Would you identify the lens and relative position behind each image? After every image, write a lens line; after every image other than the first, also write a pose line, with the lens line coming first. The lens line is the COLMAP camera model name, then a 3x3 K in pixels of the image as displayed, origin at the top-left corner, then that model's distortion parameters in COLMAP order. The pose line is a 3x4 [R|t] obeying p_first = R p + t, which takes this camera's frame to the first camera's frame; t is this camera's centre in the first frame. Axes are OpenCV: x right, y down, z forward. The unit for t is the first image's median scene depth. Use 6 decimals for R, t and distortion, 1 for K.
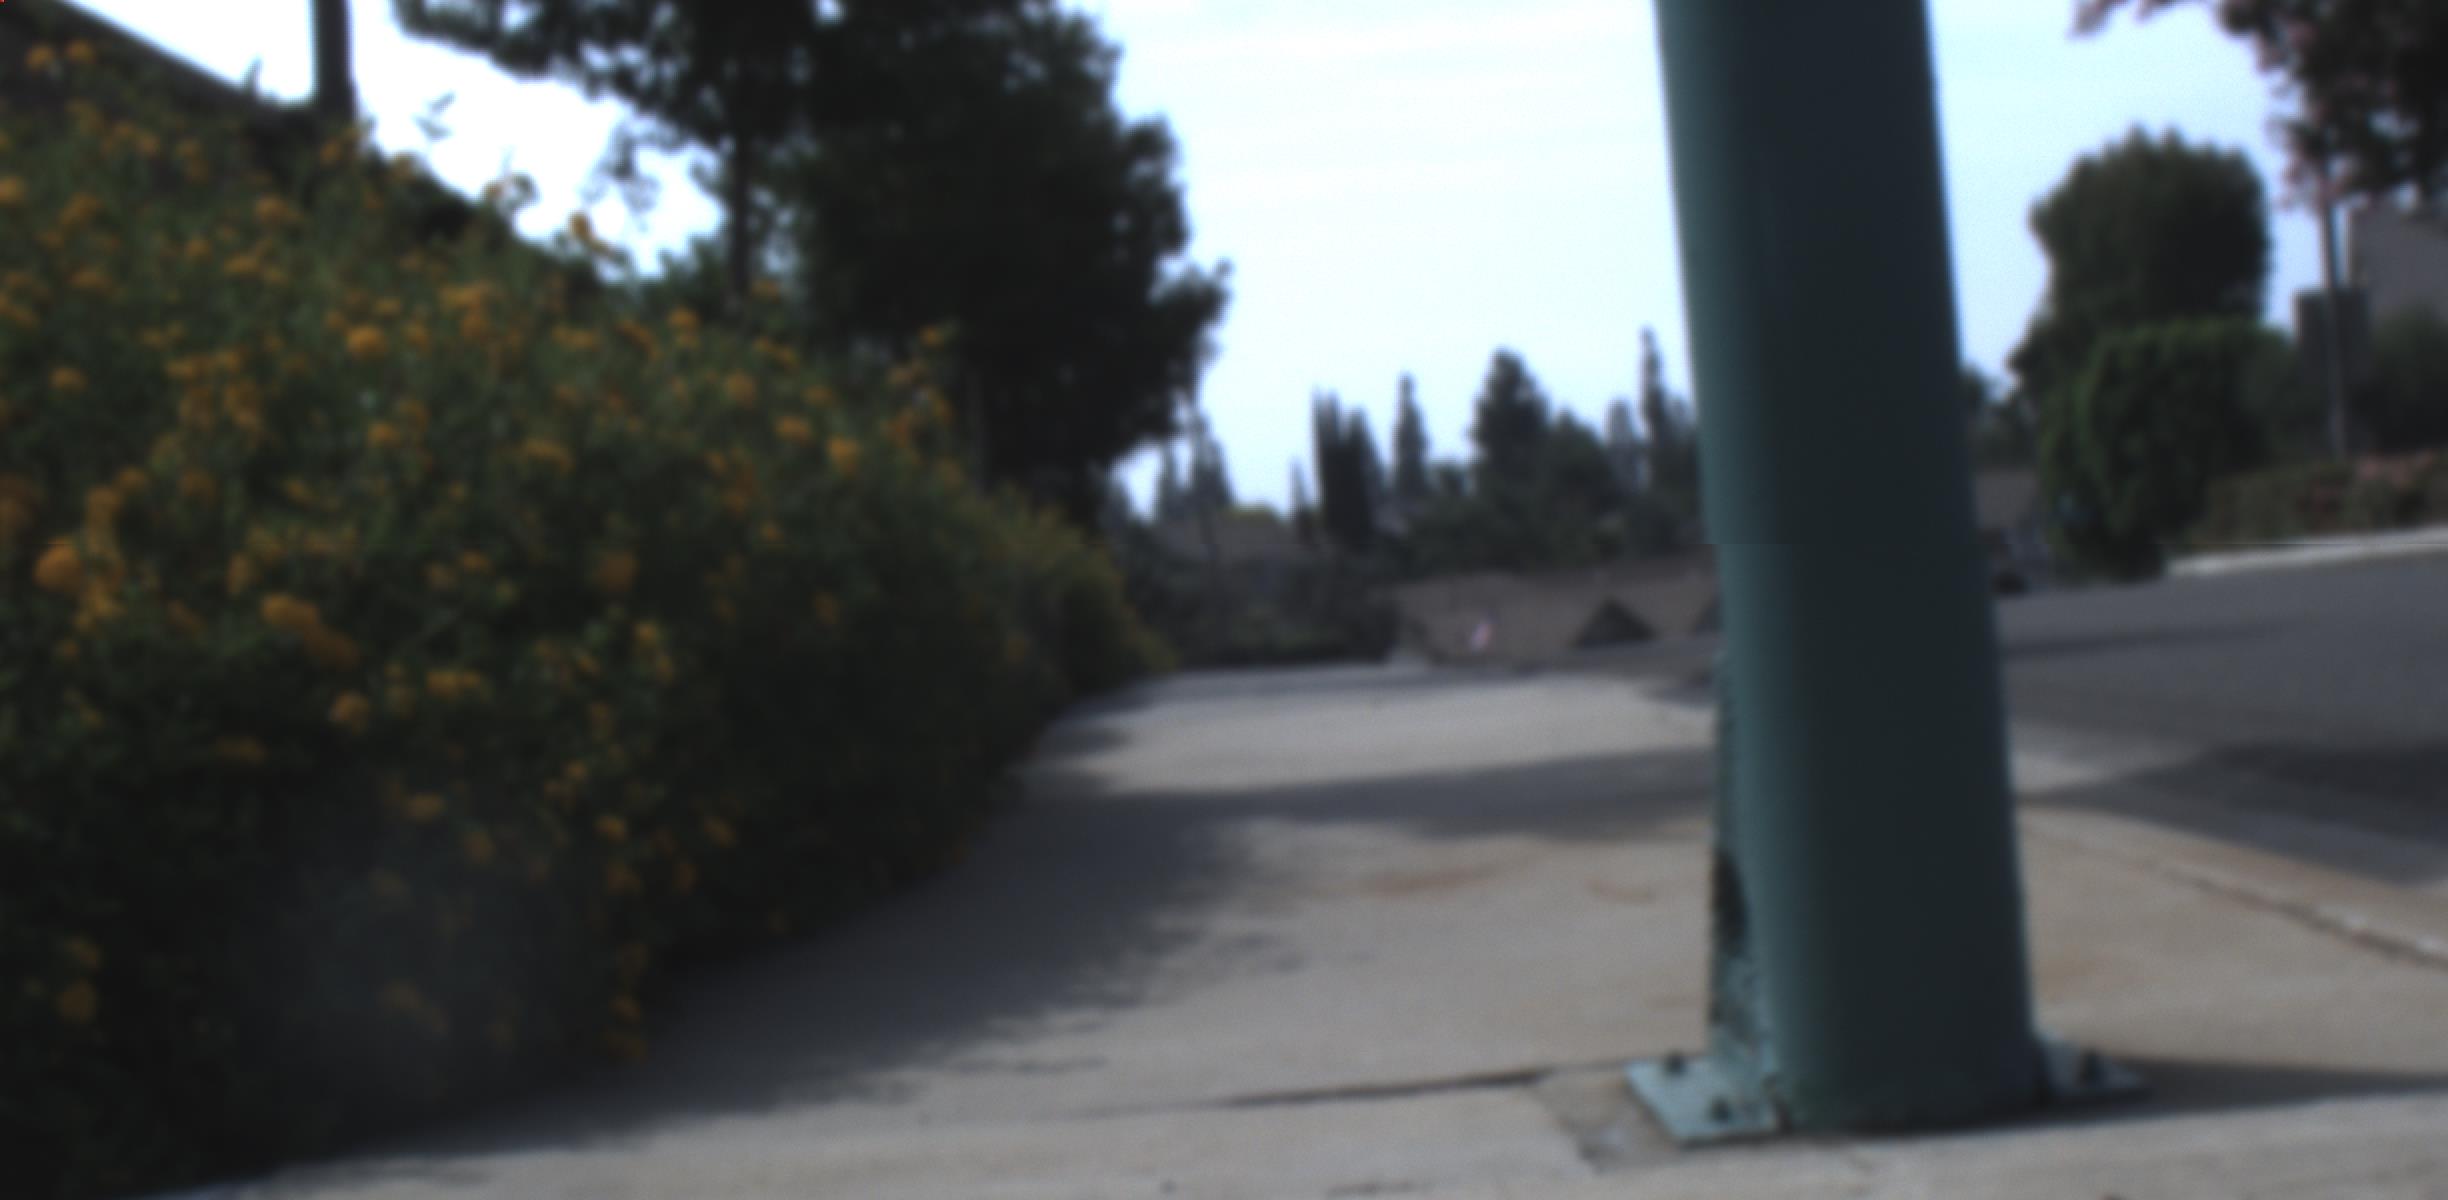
lens RADIAL K [[5213.0, 0, 1224.0], [0, 5213.0, 600.0], [0, 0, 1]] dist [0.023314, -0.168653]
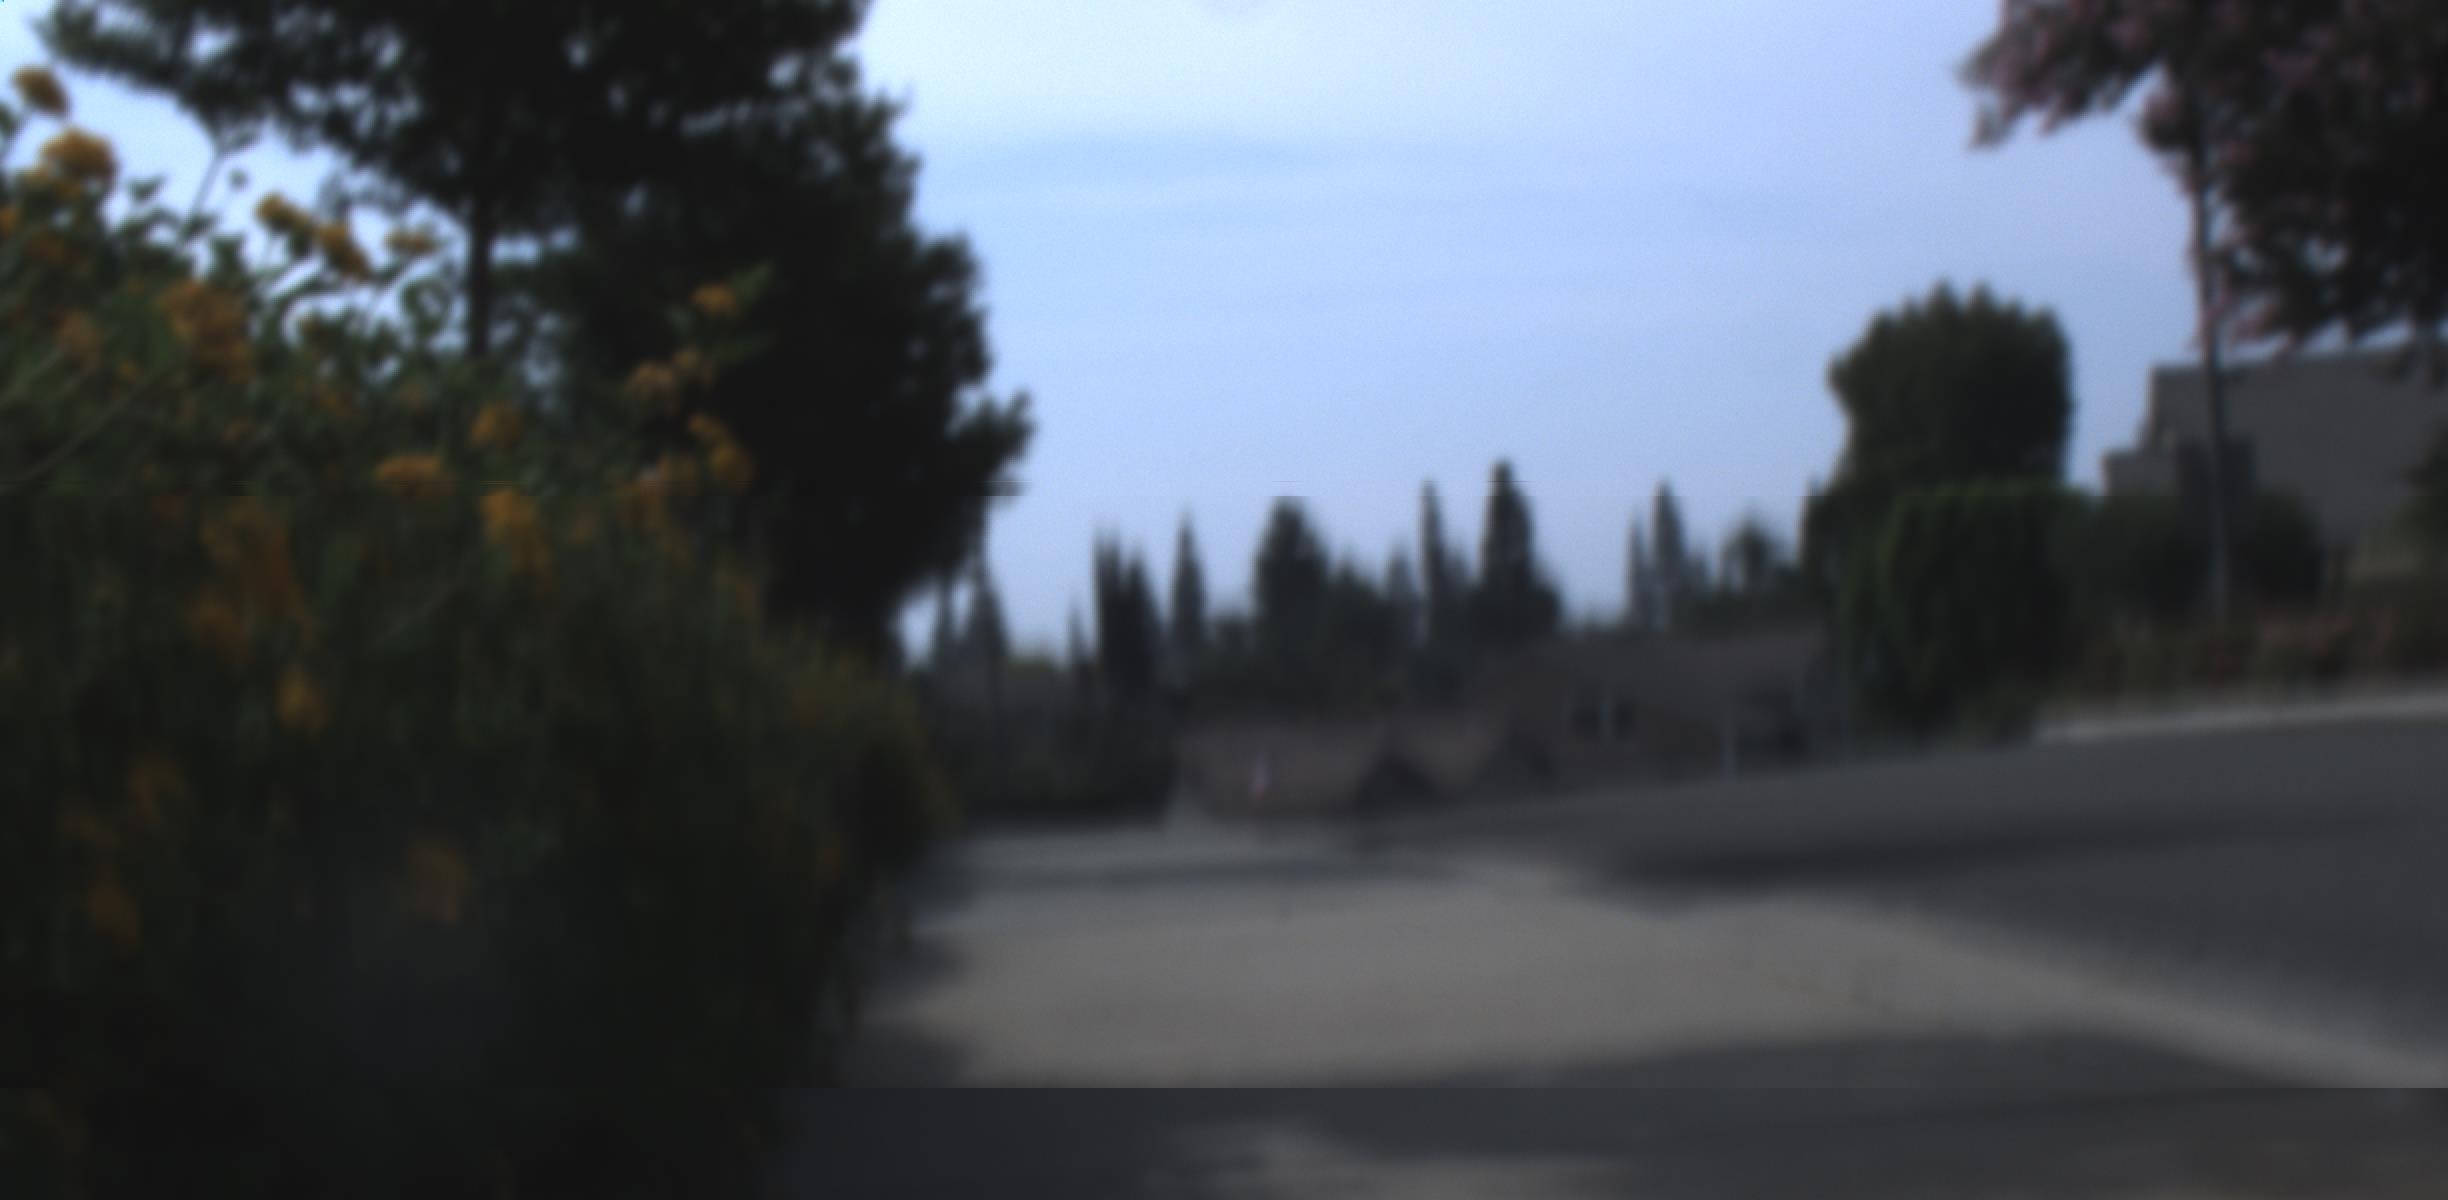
lens RADIAL K [[5213.0, 0, 1224.0], [0, 5213.0, 600.0], [0, 0, 1]] dist [0.023314, -0.168653]
pose [[0.999008, 0.013490, 0.042442, -0.004263], [-0.012252, 0.999495, -0.029303, -0.001187], [-0.042816, 0.028754, 0.998669, 0.077482]]
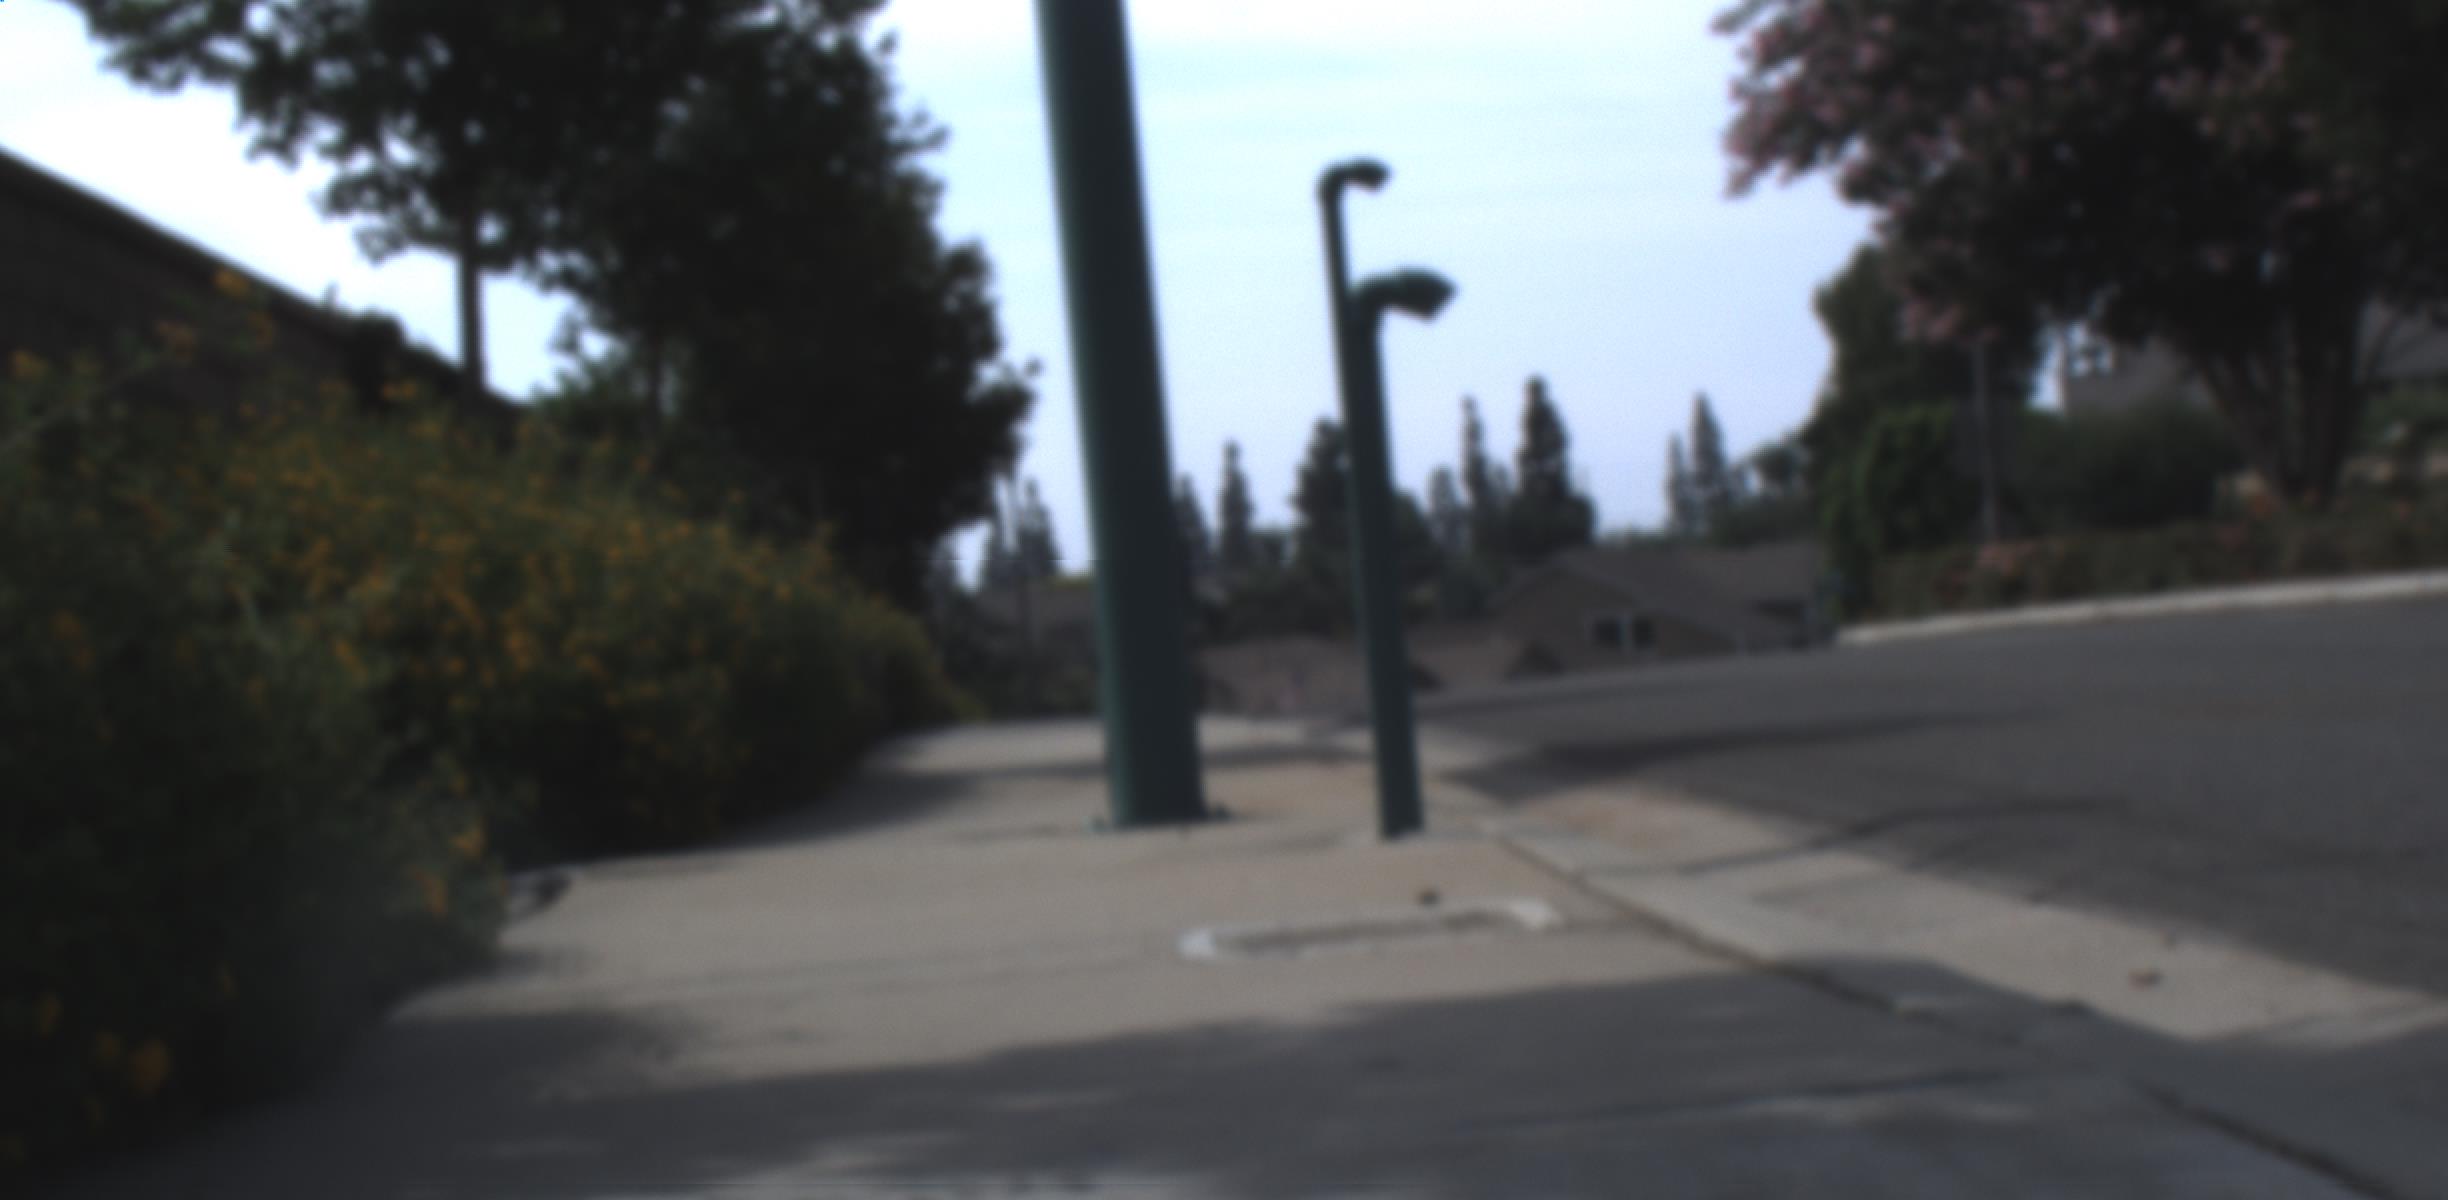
lens RADIAL K [[5213.0, 0, 1224.0], [0, 5213.0, 600.0], [0, 0, 1]] dist [0.023314, -0.168653]
pose [[0.999458, 0.003005, 0.032789, 0.005192], [-0.002604, 0.999922, -0.012251, 0.000226], [-0.032823, 0.012159, 0.999387, -0.160920]]
